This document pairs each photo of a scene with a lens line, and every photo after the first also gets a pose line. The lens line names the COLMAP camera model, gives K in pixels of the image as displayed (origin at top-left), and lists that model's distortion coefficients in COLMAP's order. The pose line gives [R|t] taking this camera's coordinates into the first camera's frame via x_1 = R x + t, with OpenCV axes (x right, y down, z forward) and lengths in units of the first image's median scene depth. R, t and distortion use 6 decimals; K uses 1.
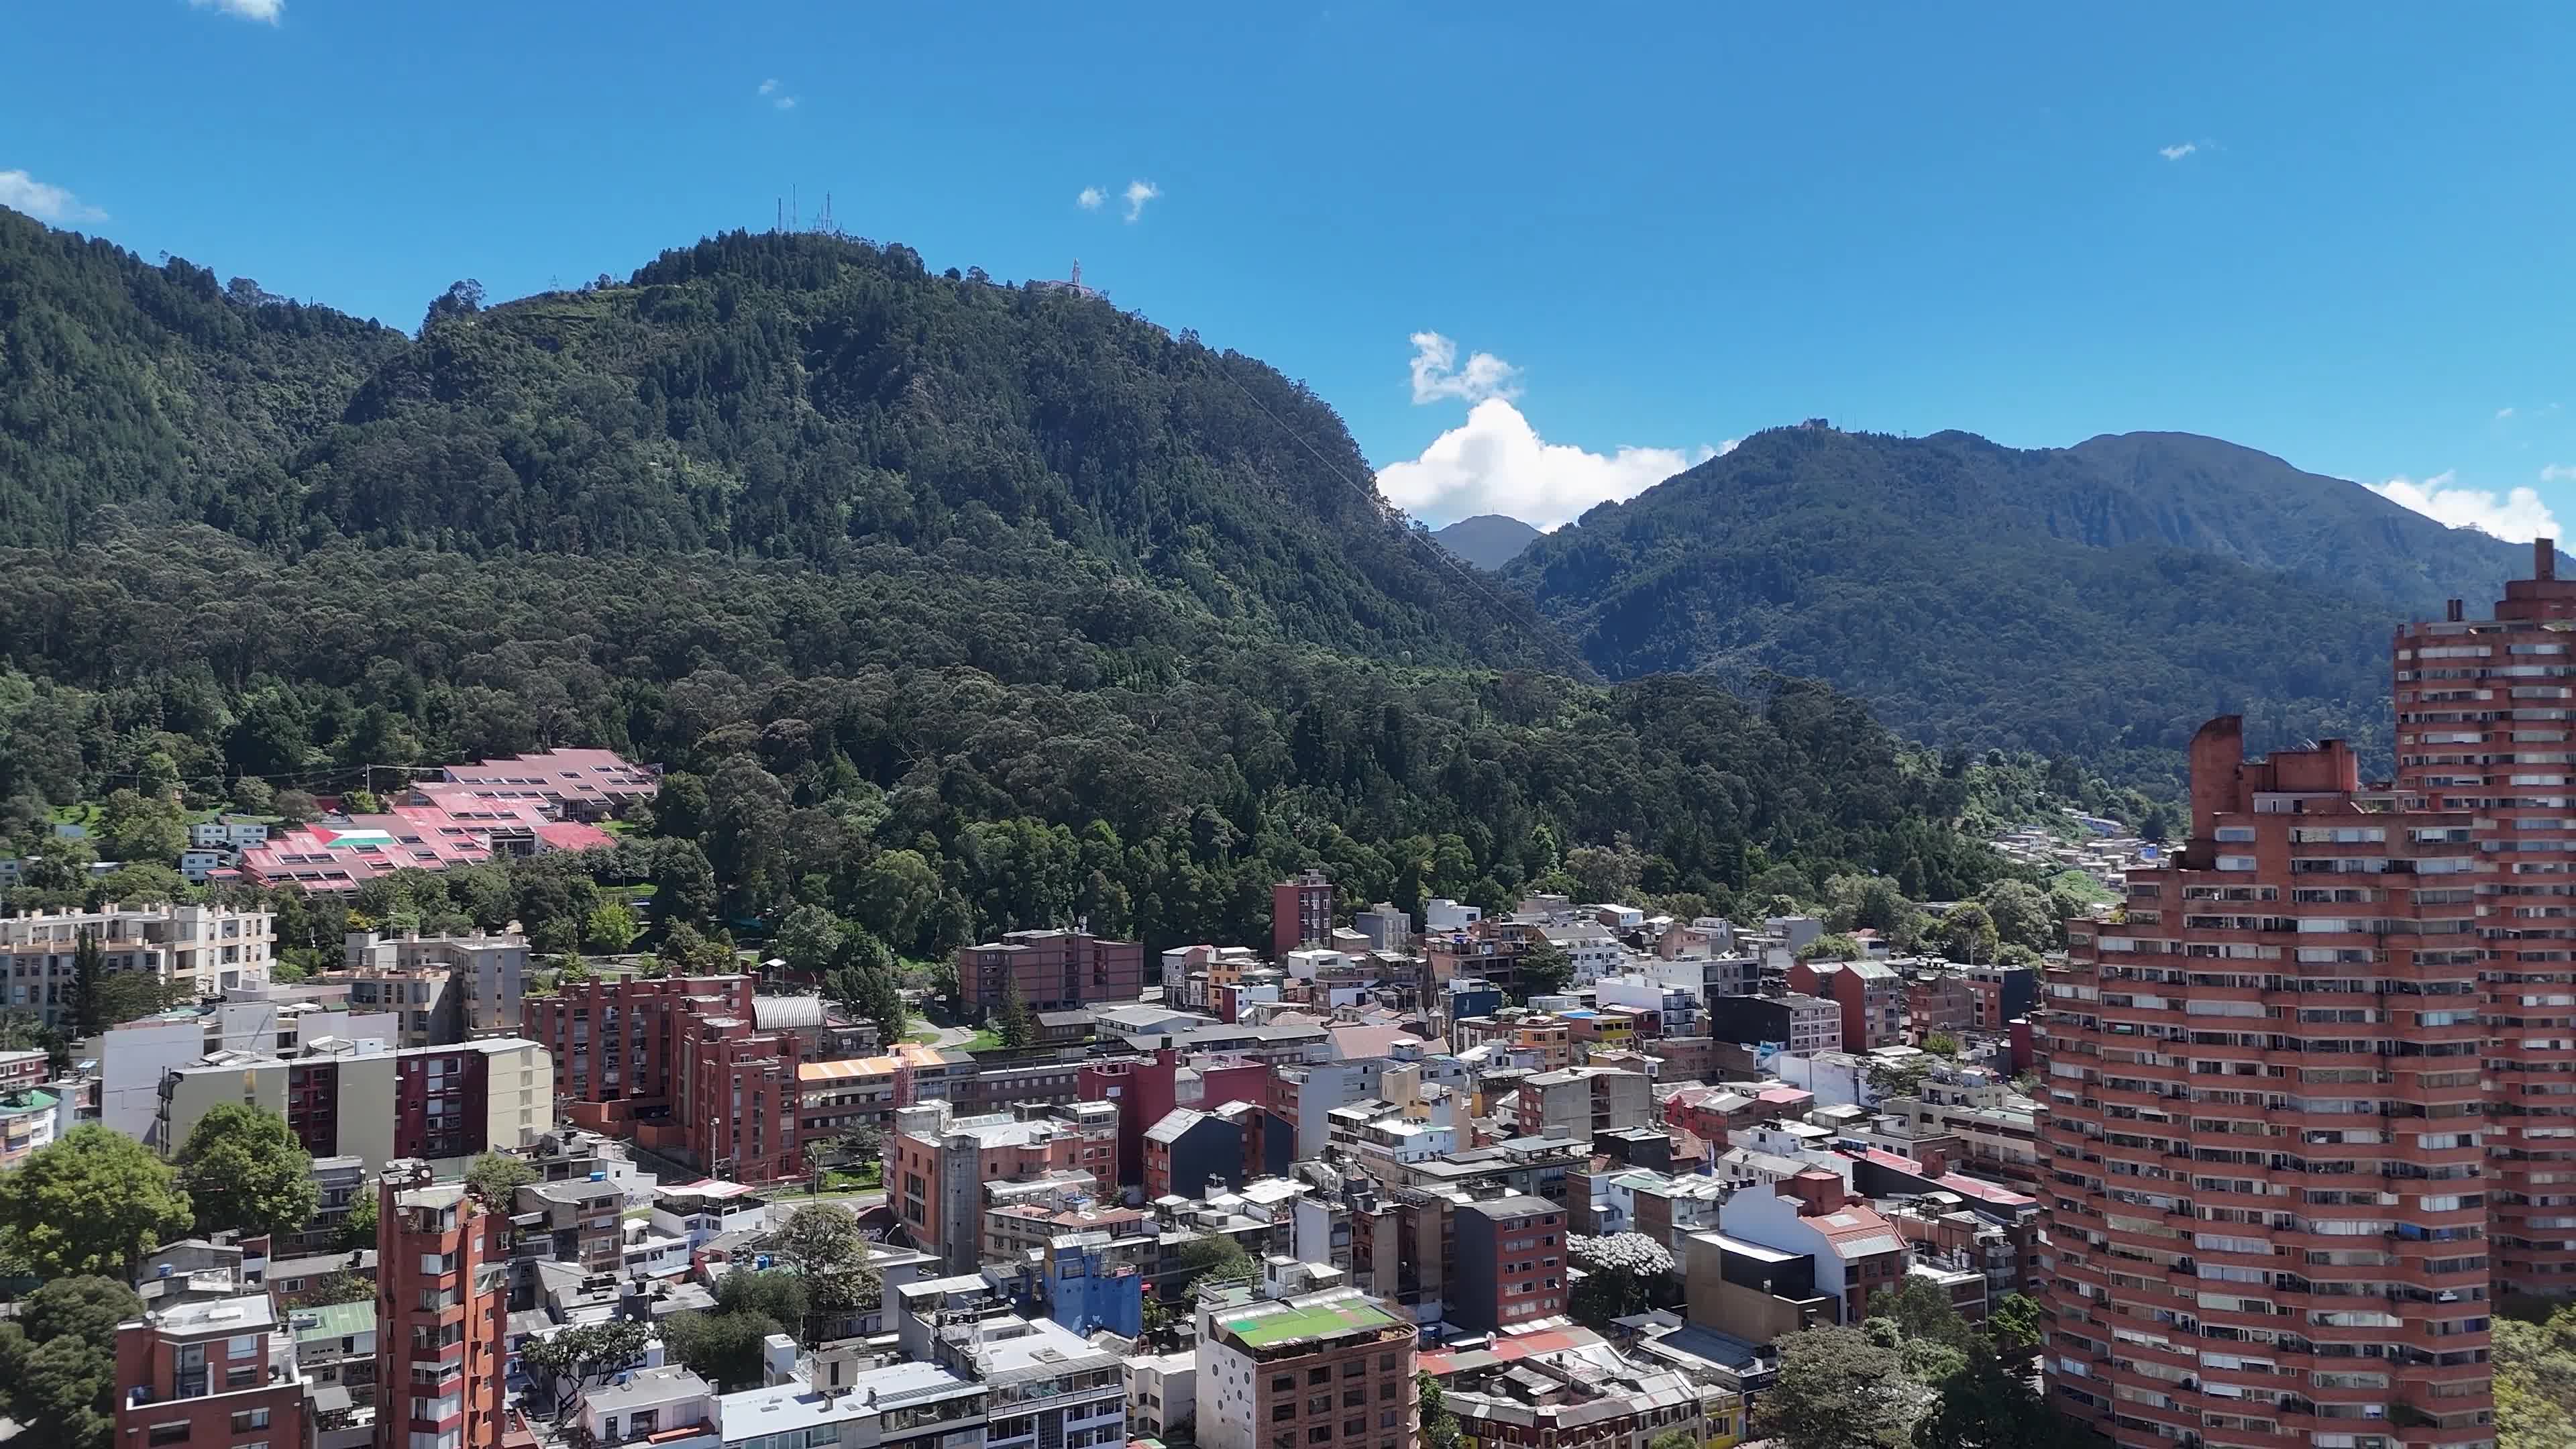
lens RADIAL K [[1899.5, 0, 1302.3], [0, 1899.5, 729.2], [0, 0, 1]] dist [0.092753, -0.086673]
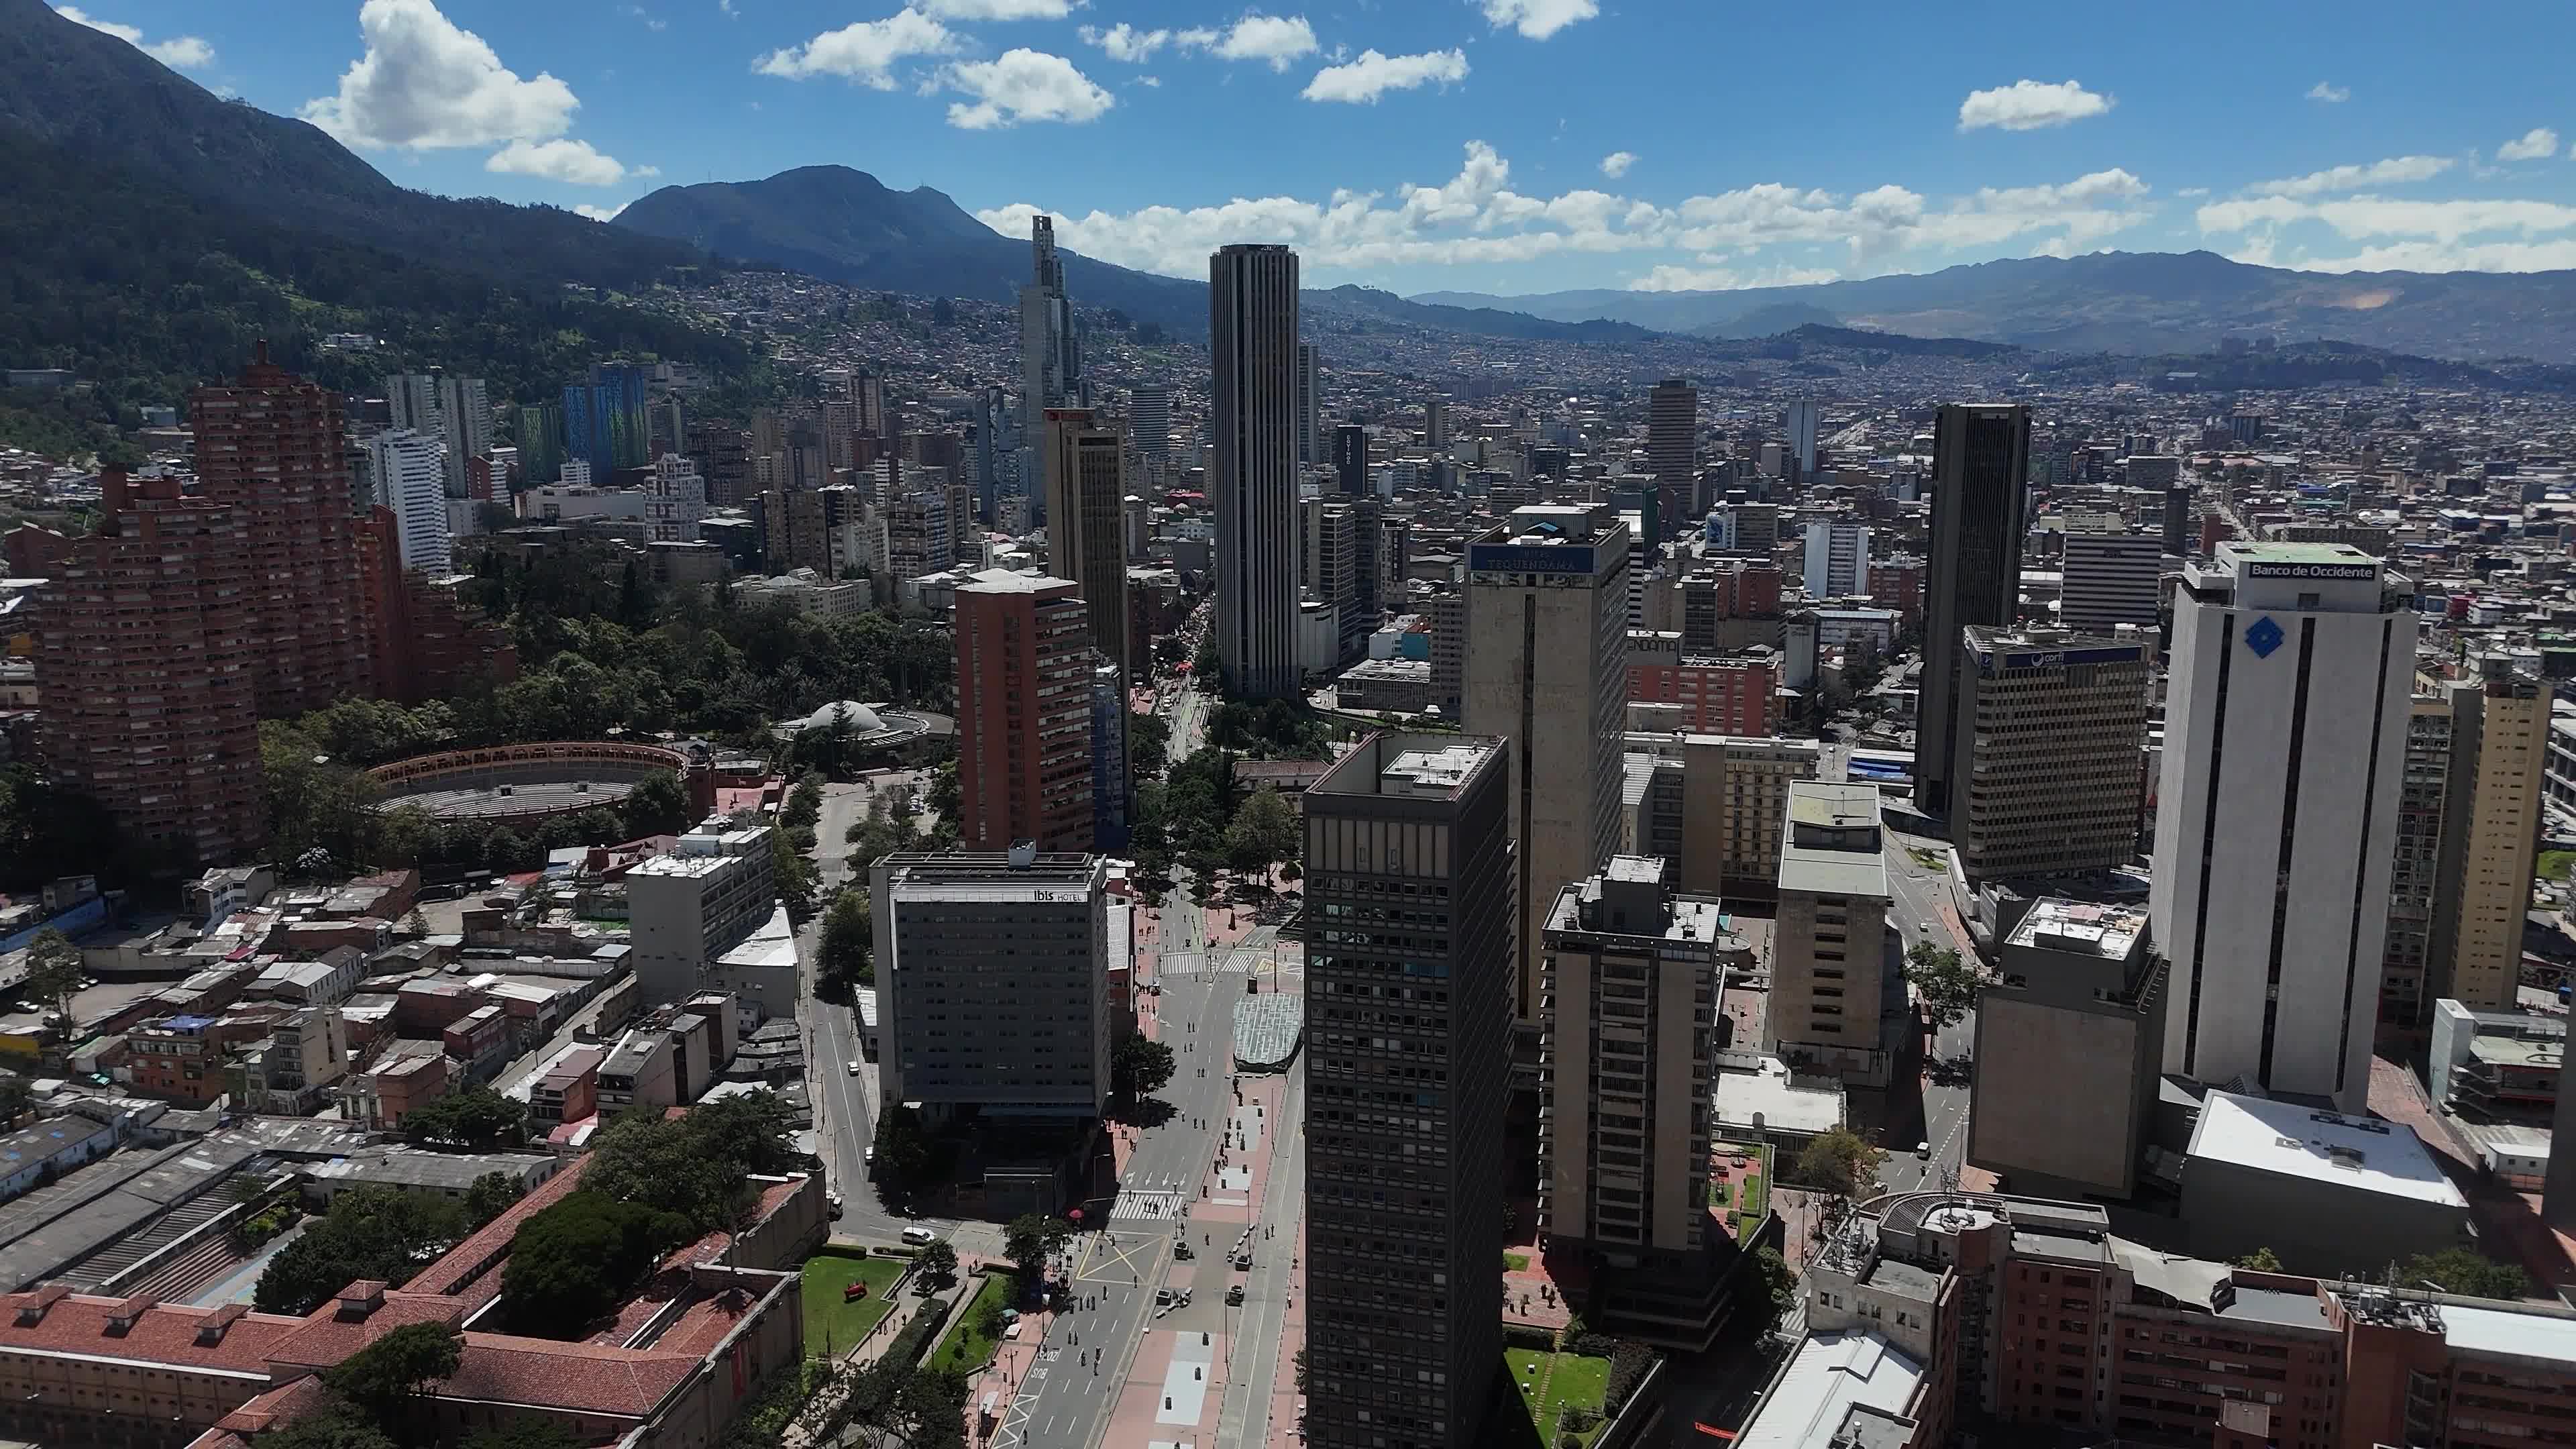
lens RADIAL K [[1899.5, 0, 1302.3], [0, 1899.5, 729.2], [0, 0, 1]] dist [0.092753, -0.086673]
pose [[0.519552, -0.162651, 0.838815, -0.537218], [-0.031813, 0.977351, 0.209219, -0.162622], [-0.853846, -0.135385, 0.502610, -0.963878]]
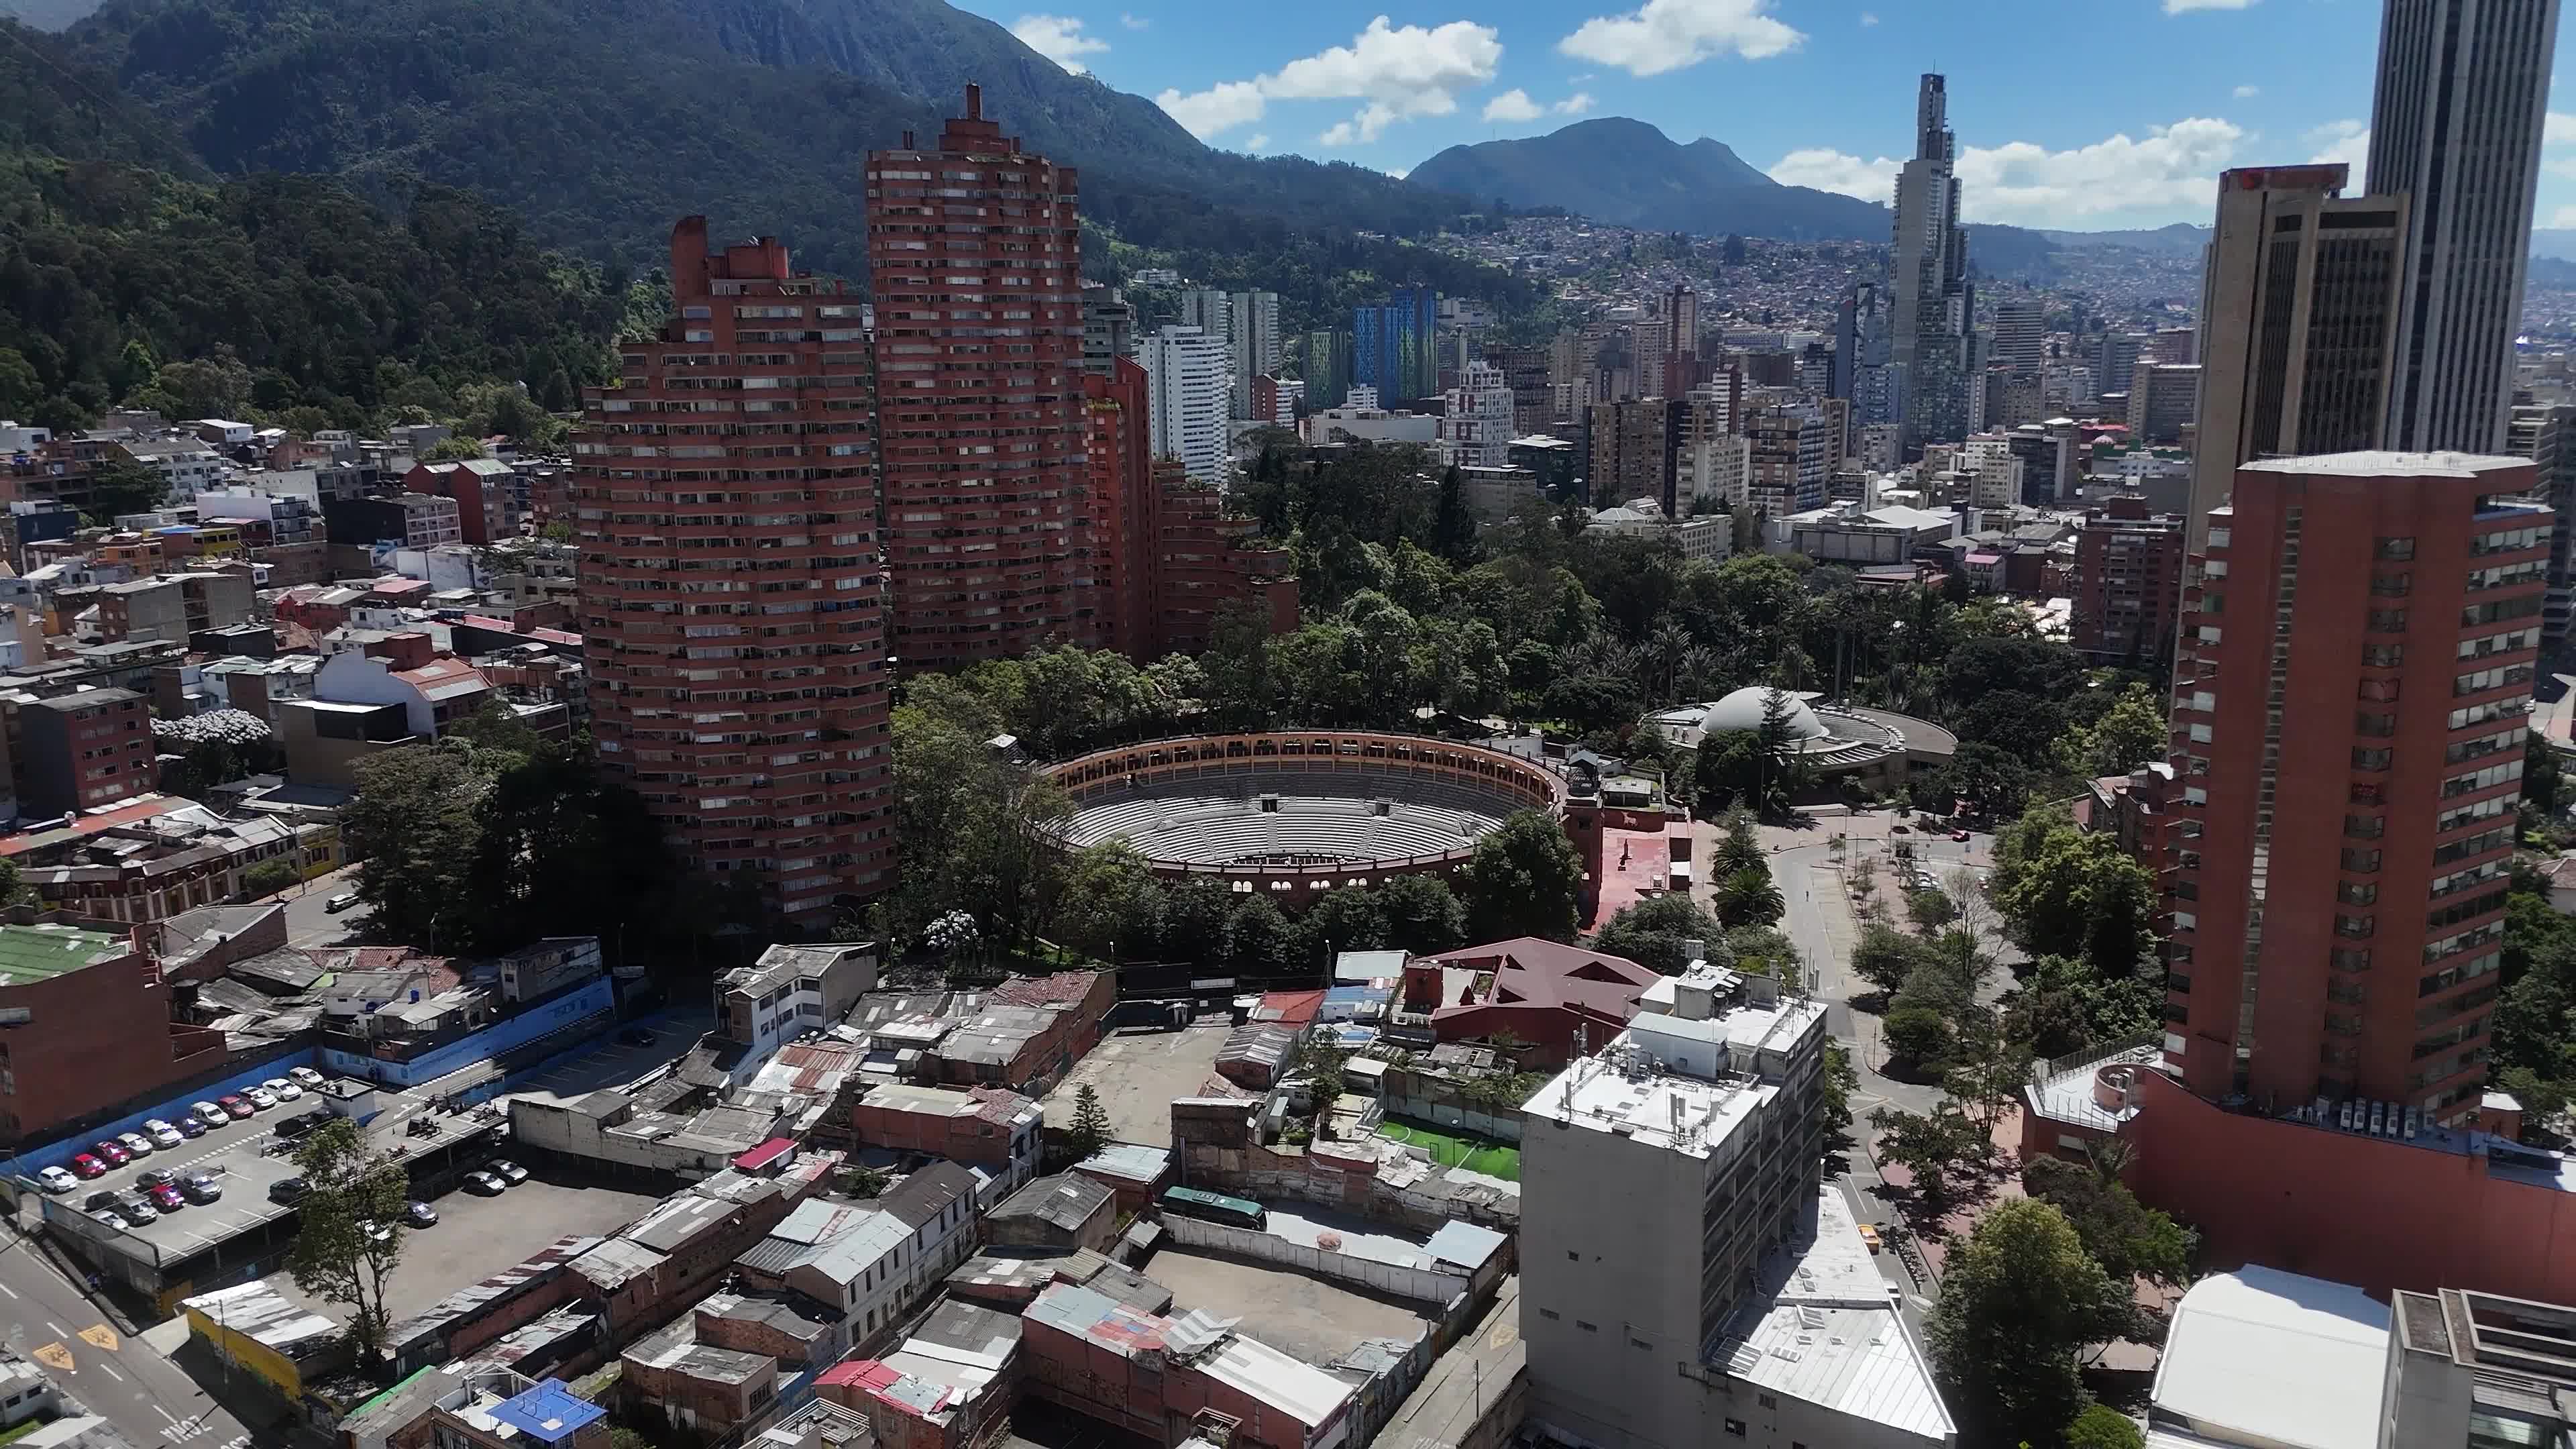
lens RADIAL K [[1899.5, 0, 1302.3], [0, 1899.5, 729.2], [0, 0, 1]] dist [0.092753, -0.086673]
pose [[0.800361, -0.128307, 0.585628, 0.021129], [-0.016125, 0.971869, 0.234968, 0.012777], [-0.599302, -0.197502, 0.775777, -0.193791]]
